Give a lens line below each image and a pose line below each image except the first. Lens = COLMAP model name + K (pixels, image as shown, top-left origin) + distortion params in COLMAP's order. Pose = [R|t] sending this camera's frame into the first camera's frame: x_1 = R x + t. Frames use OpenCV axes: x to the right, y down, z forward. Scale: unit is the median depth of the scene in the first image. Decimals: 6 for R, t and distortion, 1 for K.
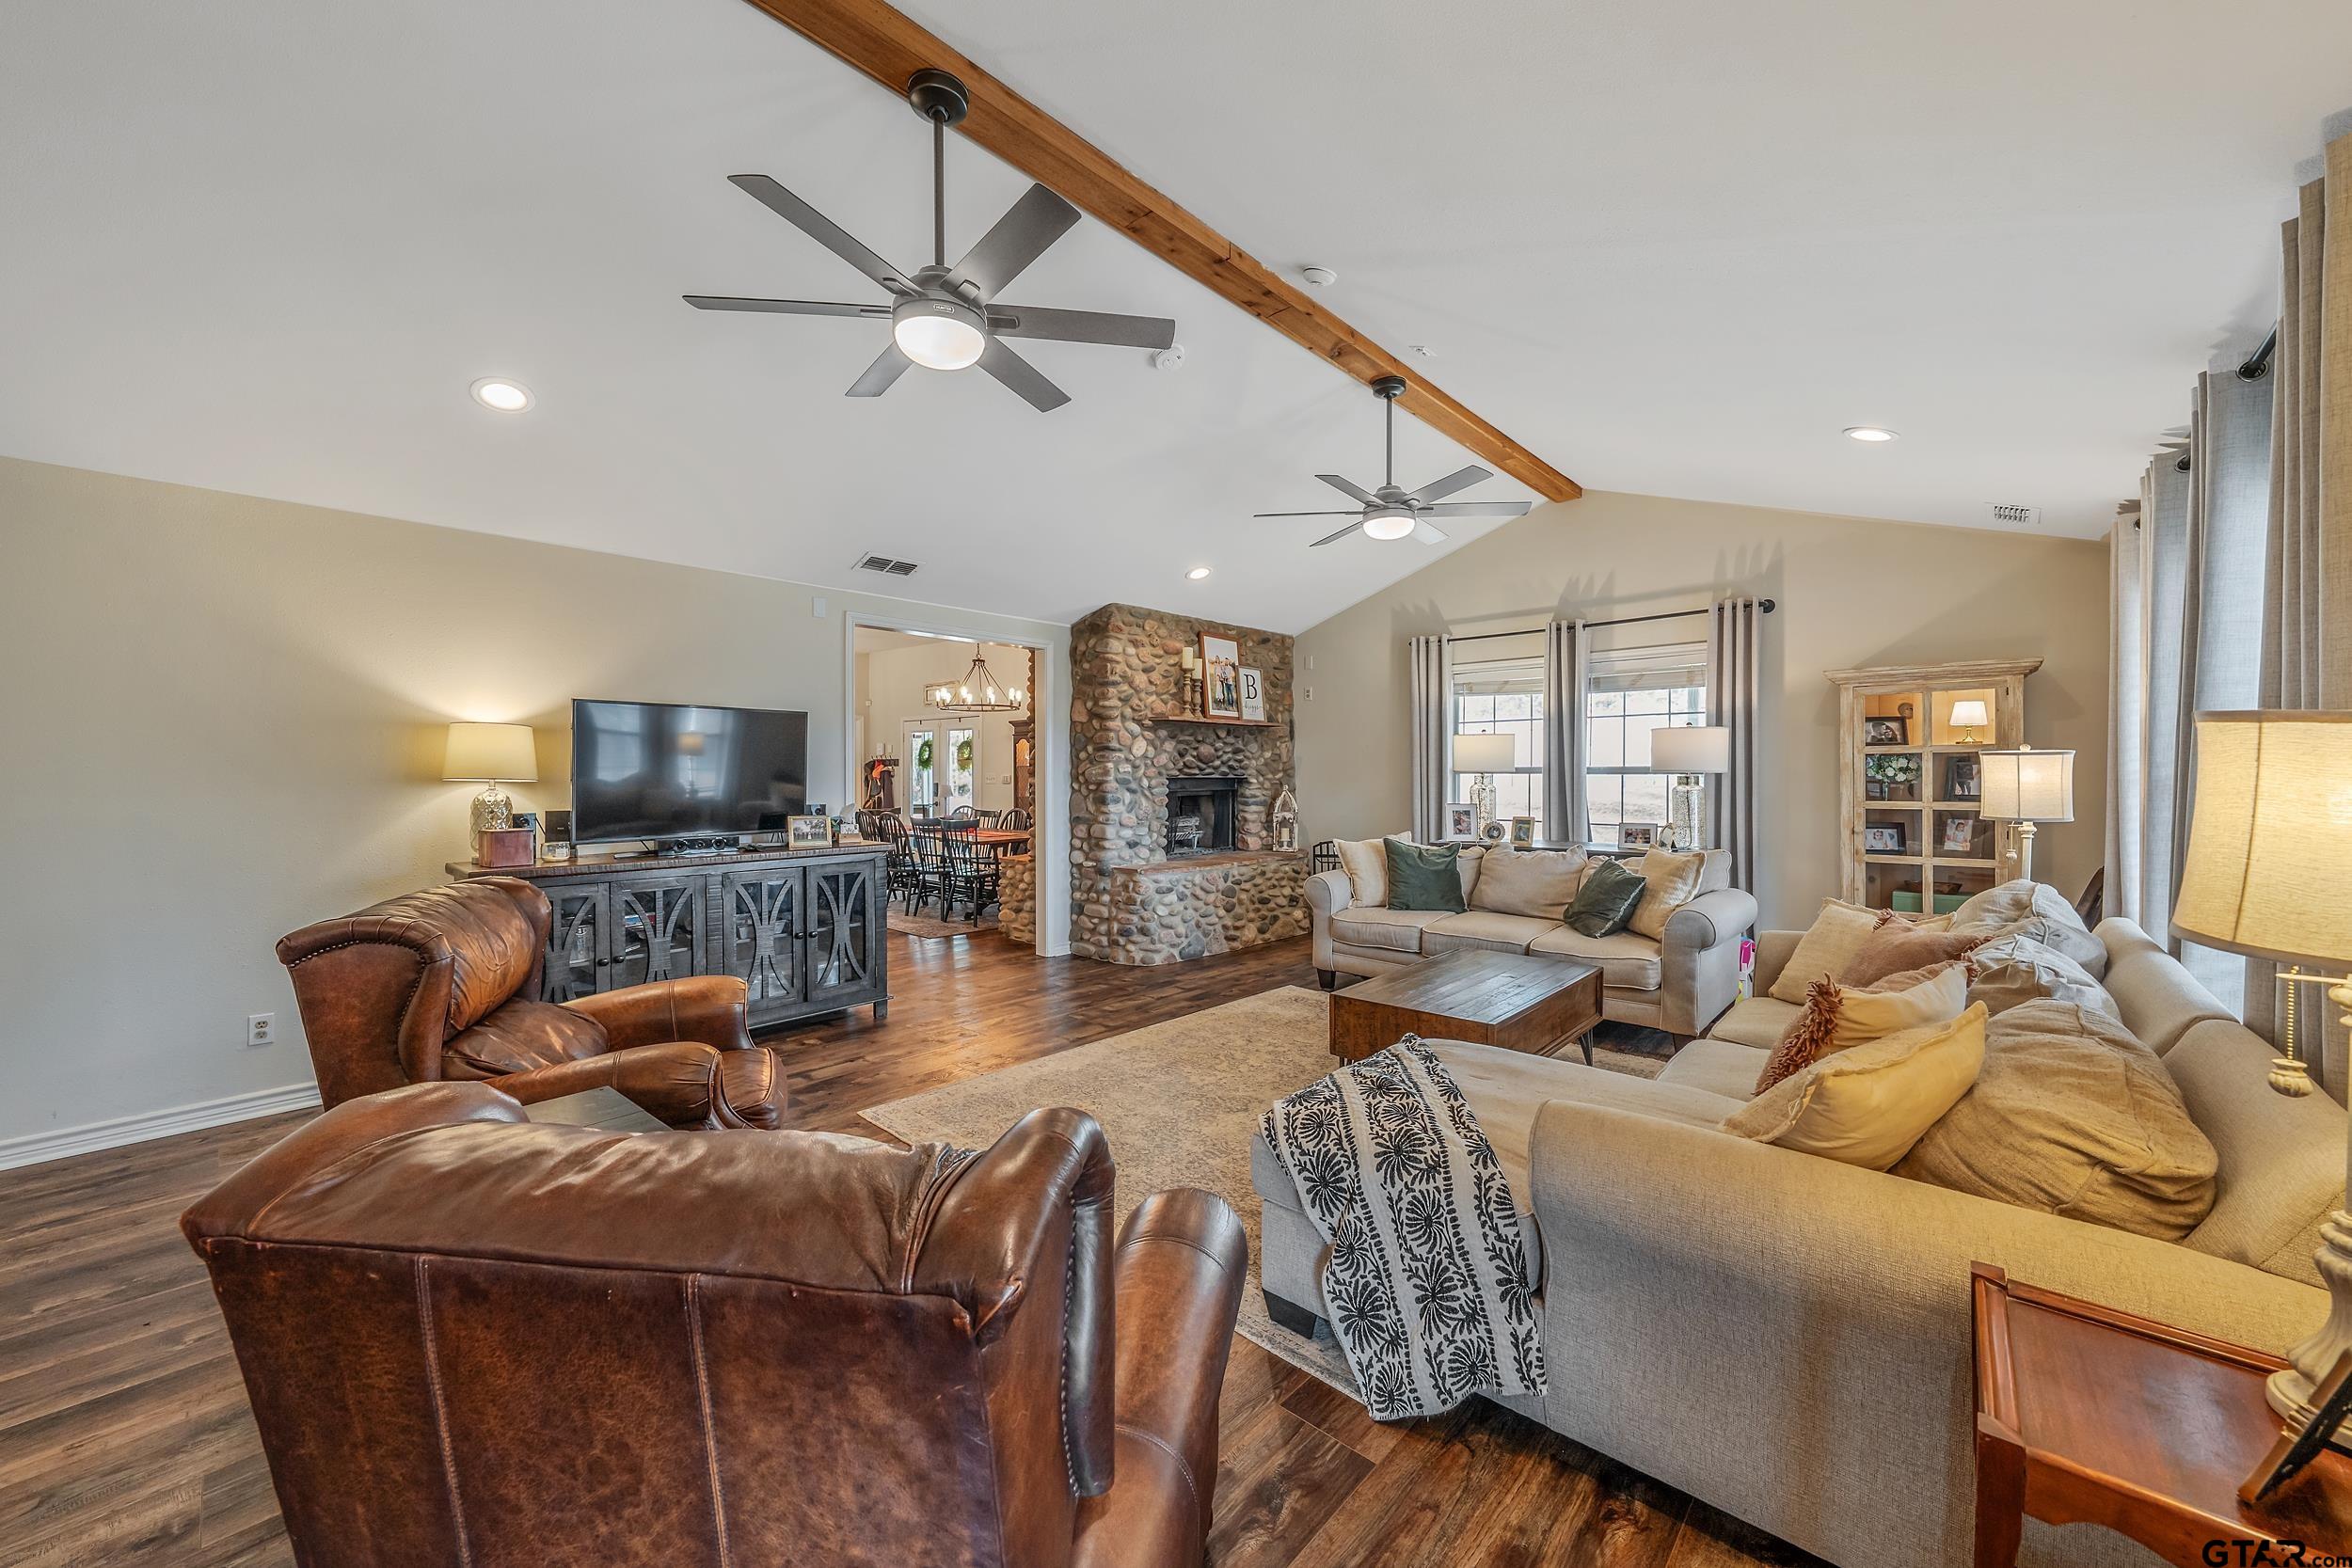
lens RADIAL K [[869.5, 0, 1179.5], [0, 869.5, 787.3], [0, 0, 1]] dist [-0.002536, -0.000274]
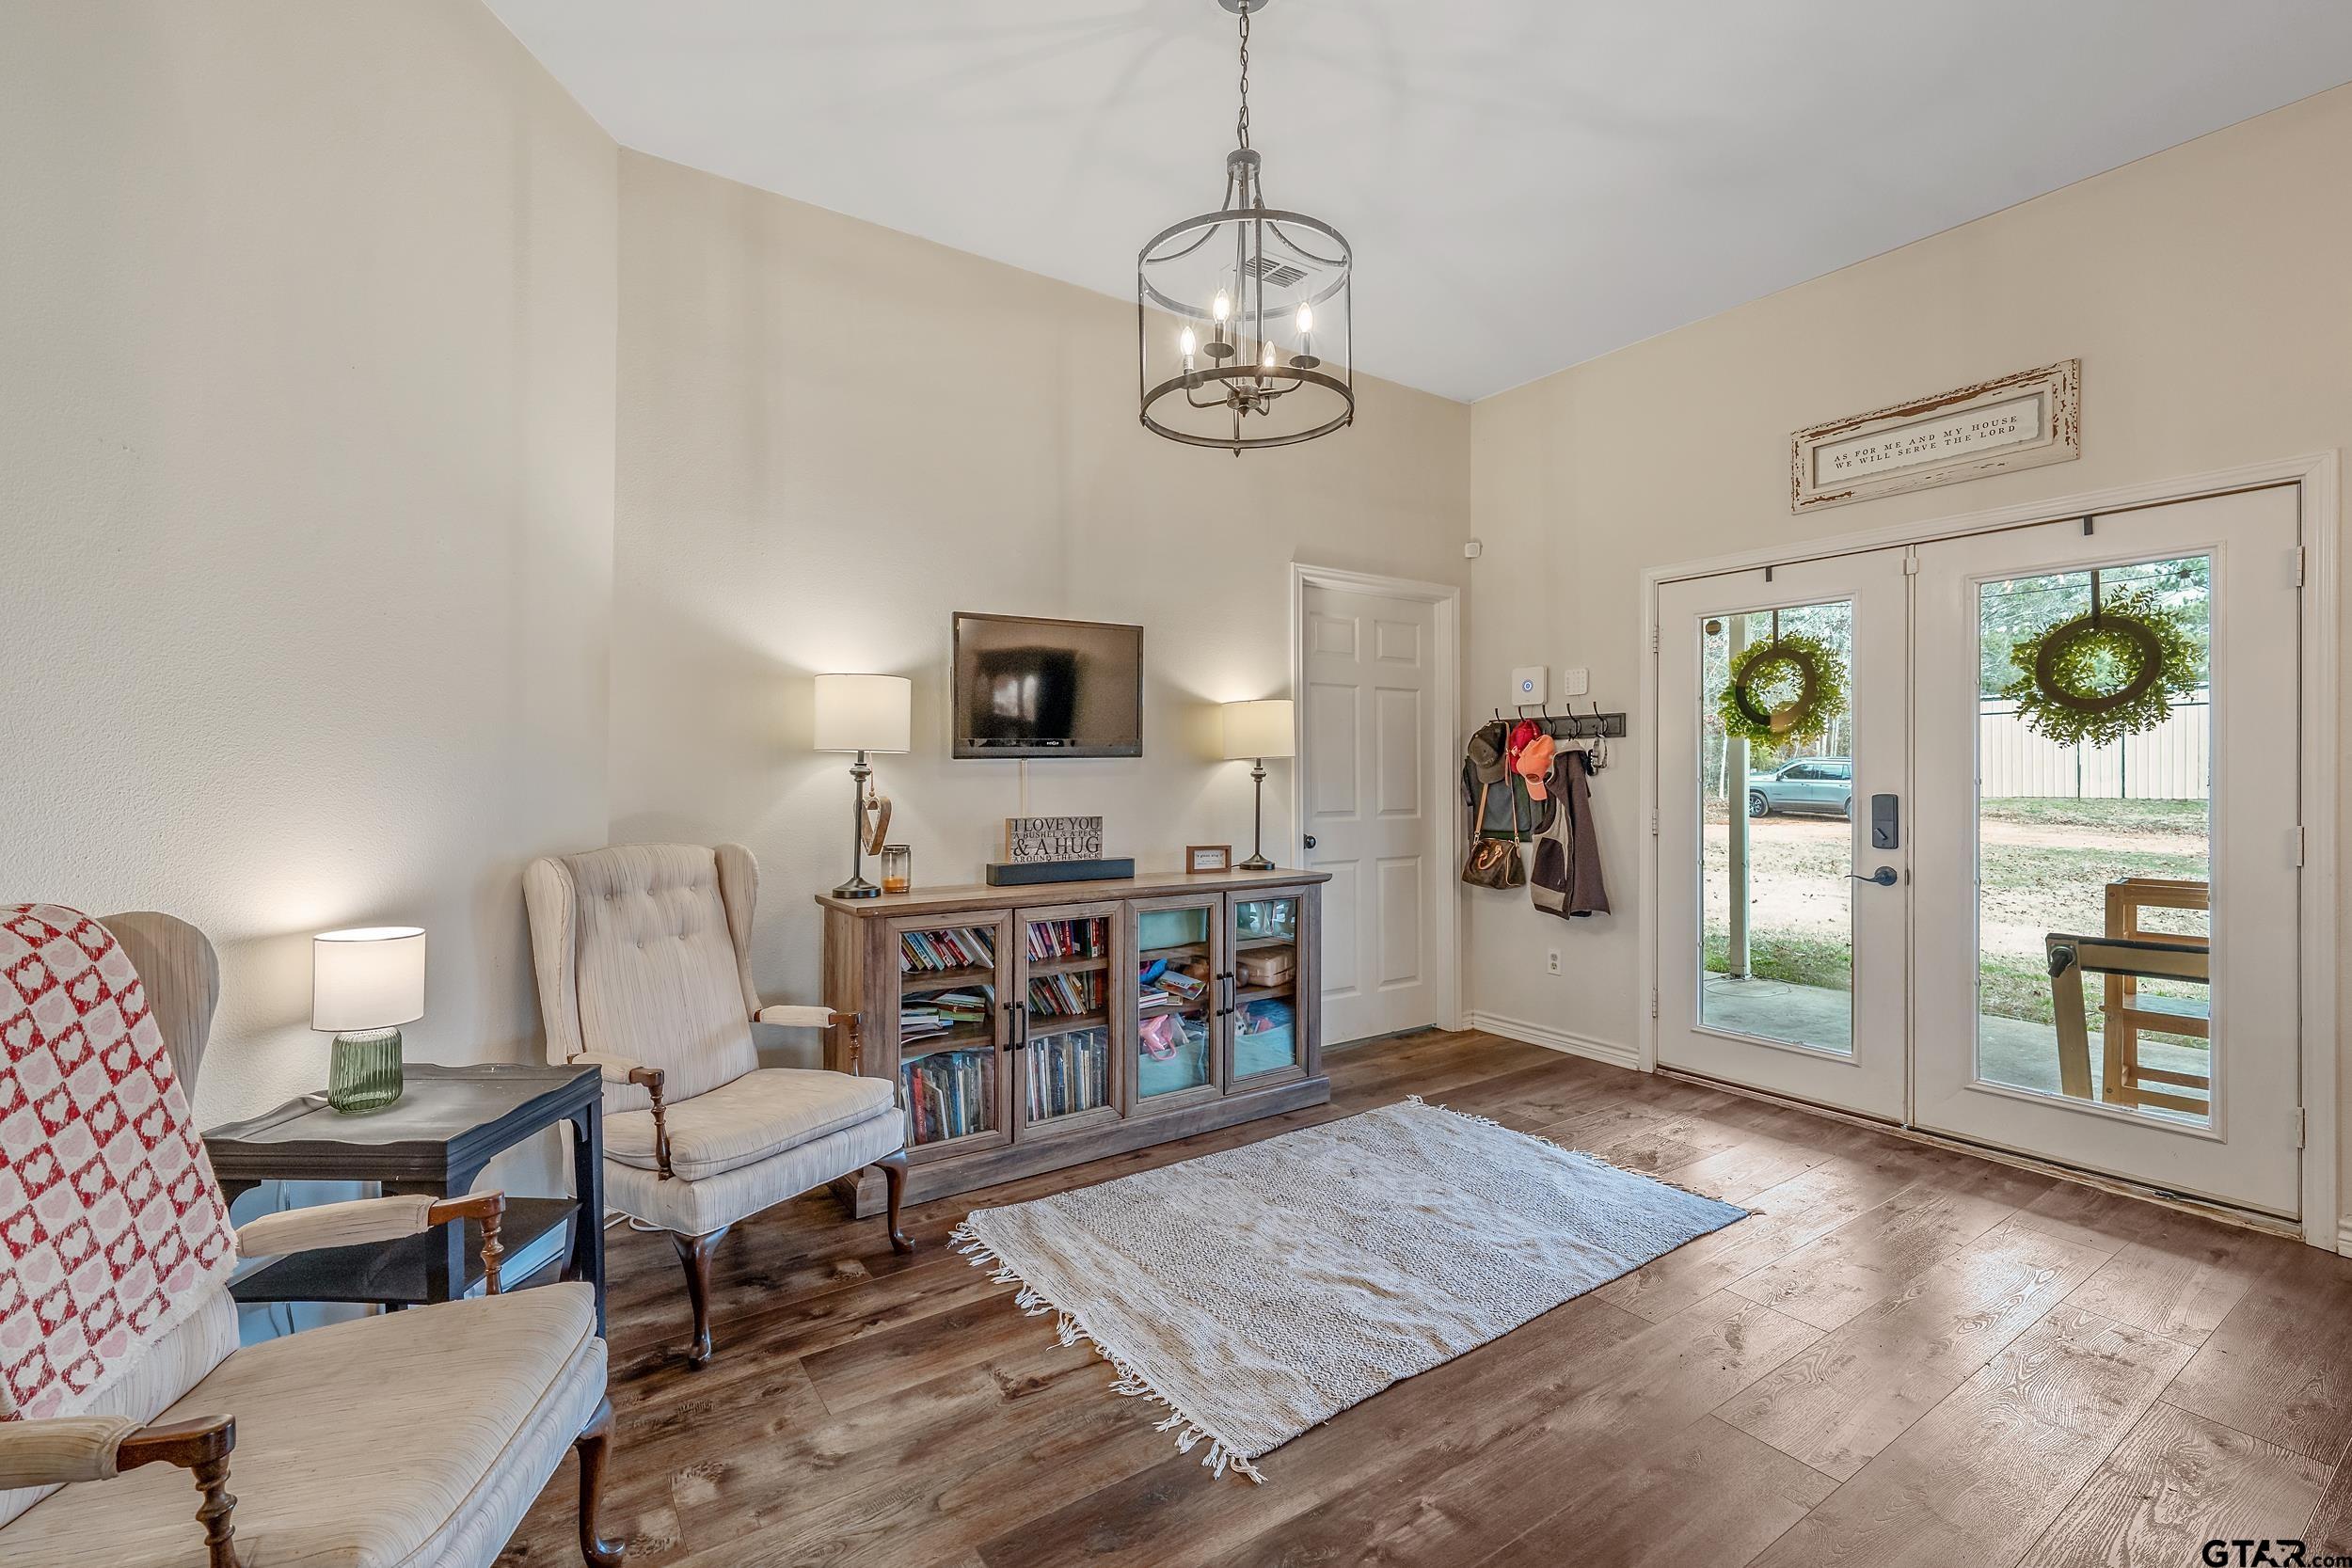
lens RADIAL K [[1039.6, 0, 1174.5], [0, 1039.6, 779.4], [0, 0, 1]] dist [-0.000874, 0.000211]
pose [[0.974009, 0.002716, -0.226494, -0.801101], [-0.005983, 0.999888, -0.013736, -0.008199], [0.226431, 0.014734, 0.973916, 1.266064]]
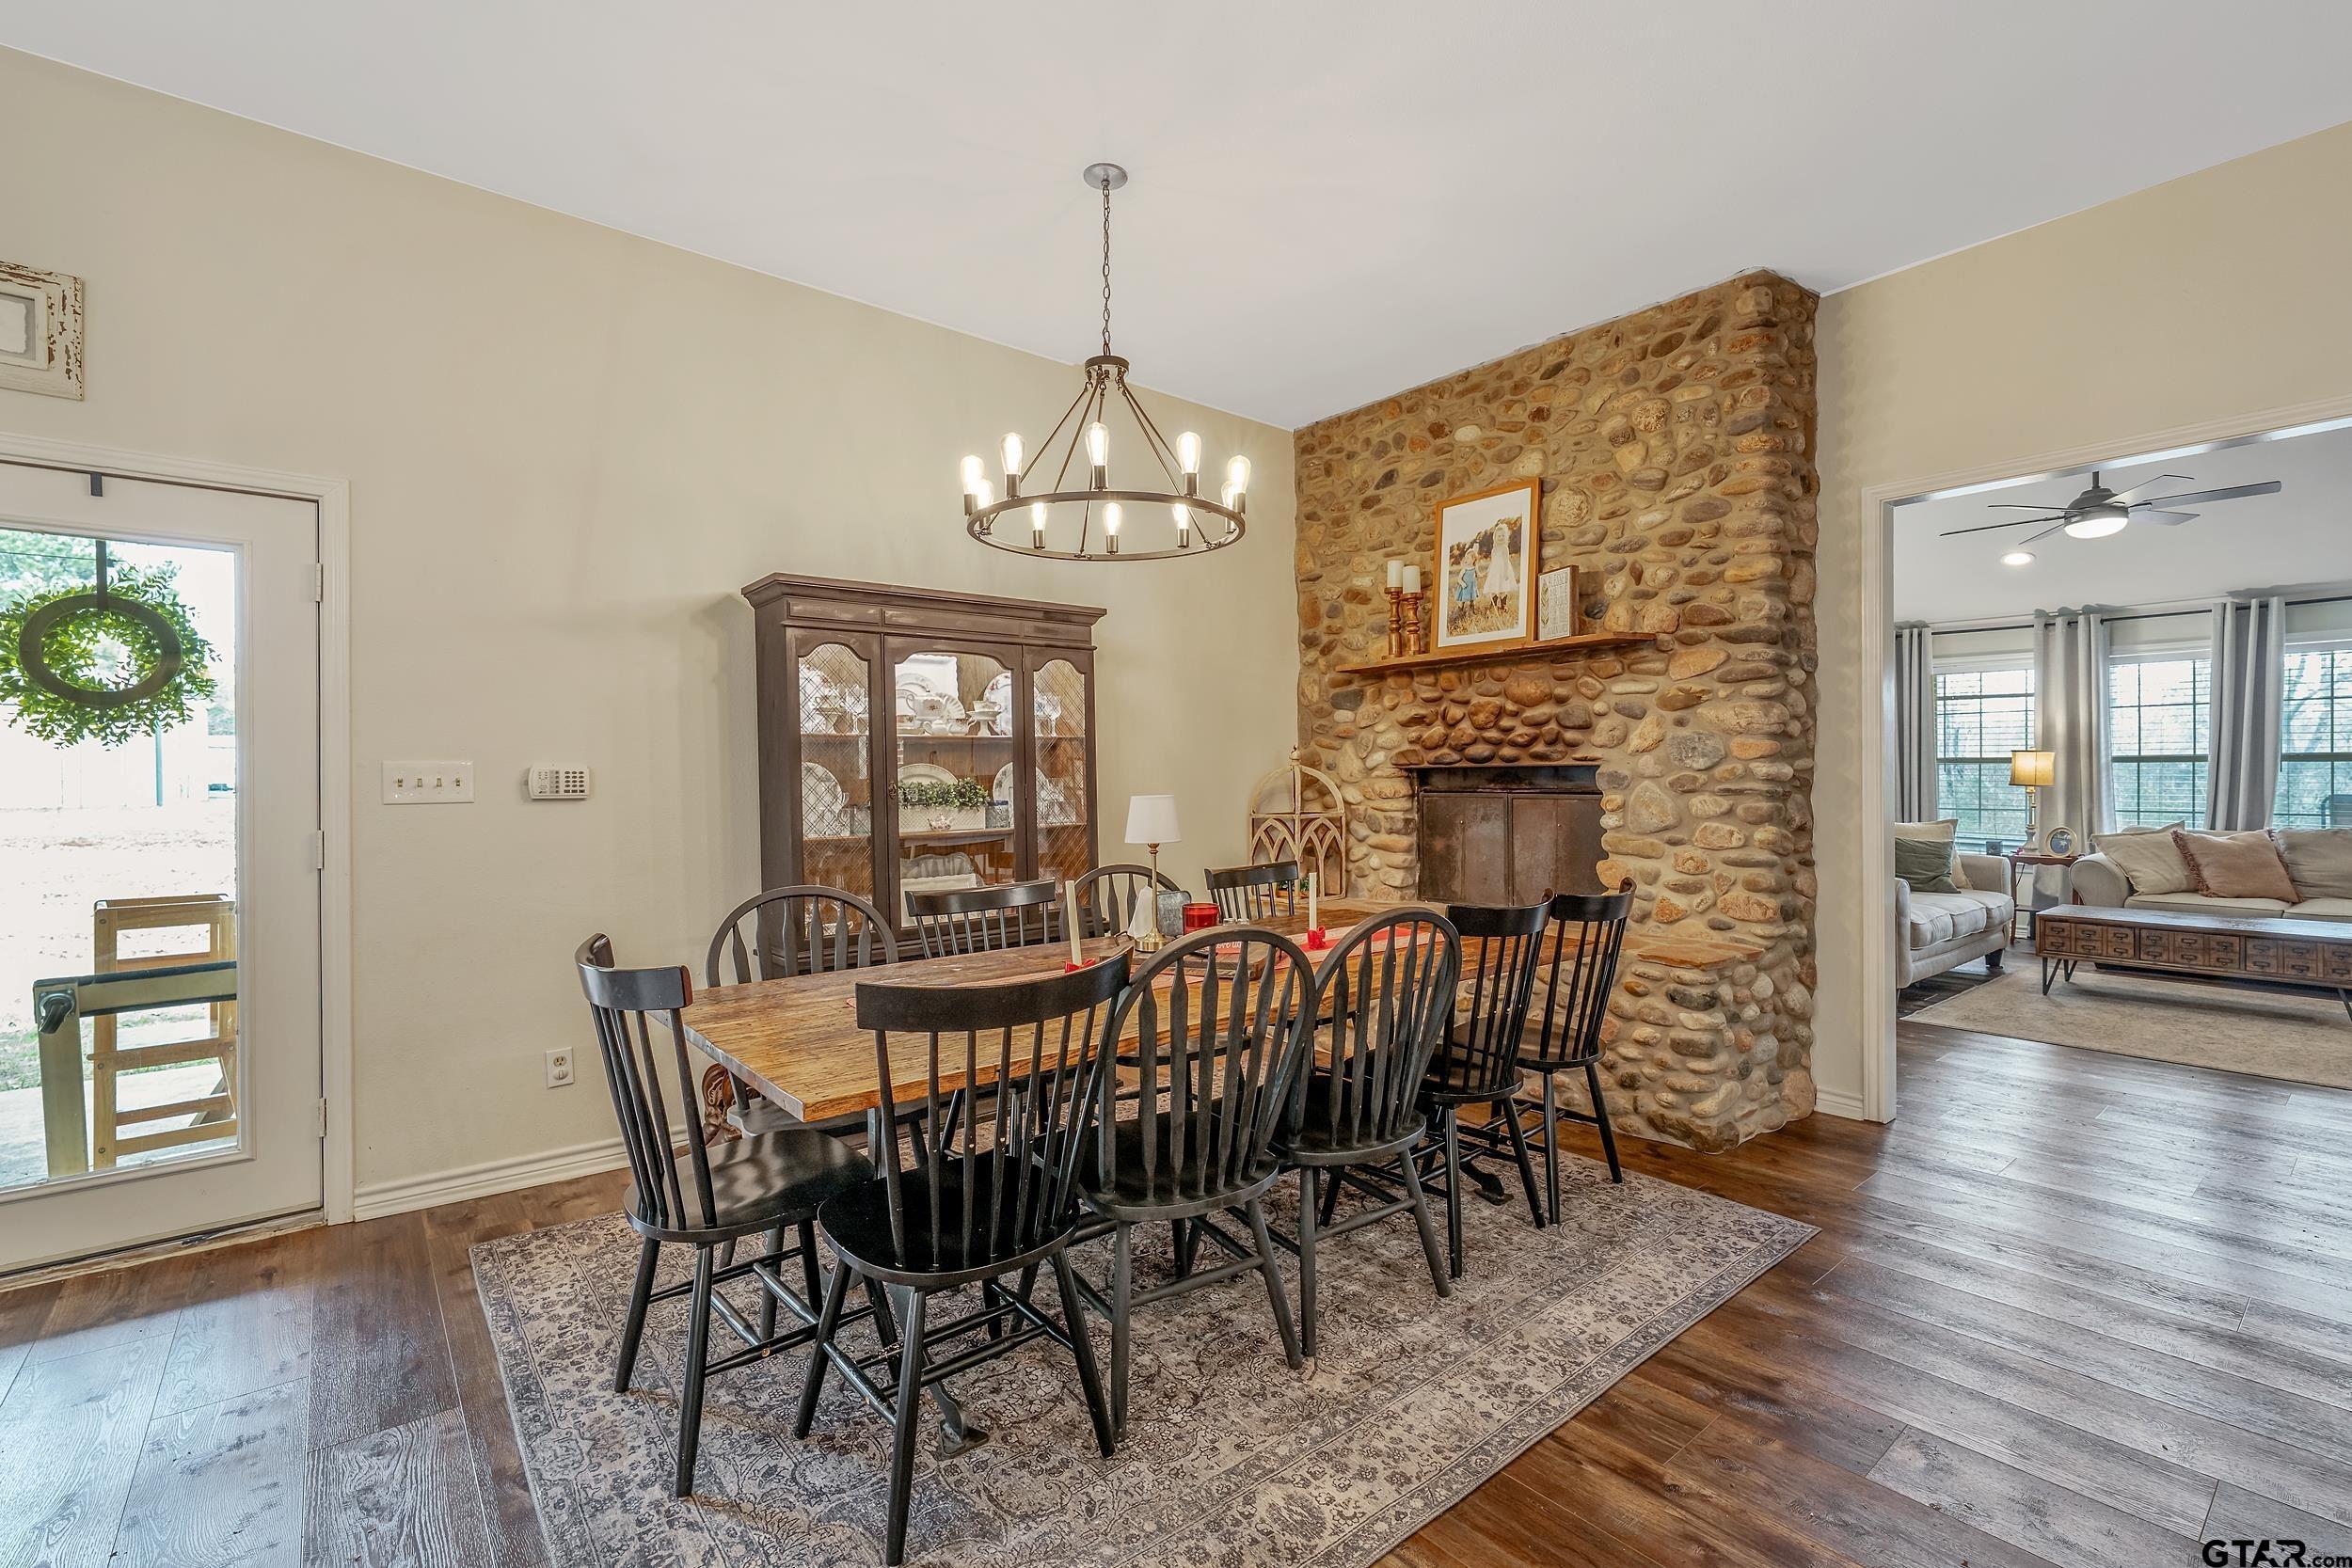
lens RADIAL K [[1039.6, 0, 1186.9], [0, 1039.6, 782.4], [0, 0, 1]] dist [-0.000874, 0.000211]
pose [[0.144672, -0.004783, 0.989468, -0.837803], [0.023400, 0.999725, 0.001411, -0.010219], [-0.989203, 0.022949, 0.144744, 1.358513]]
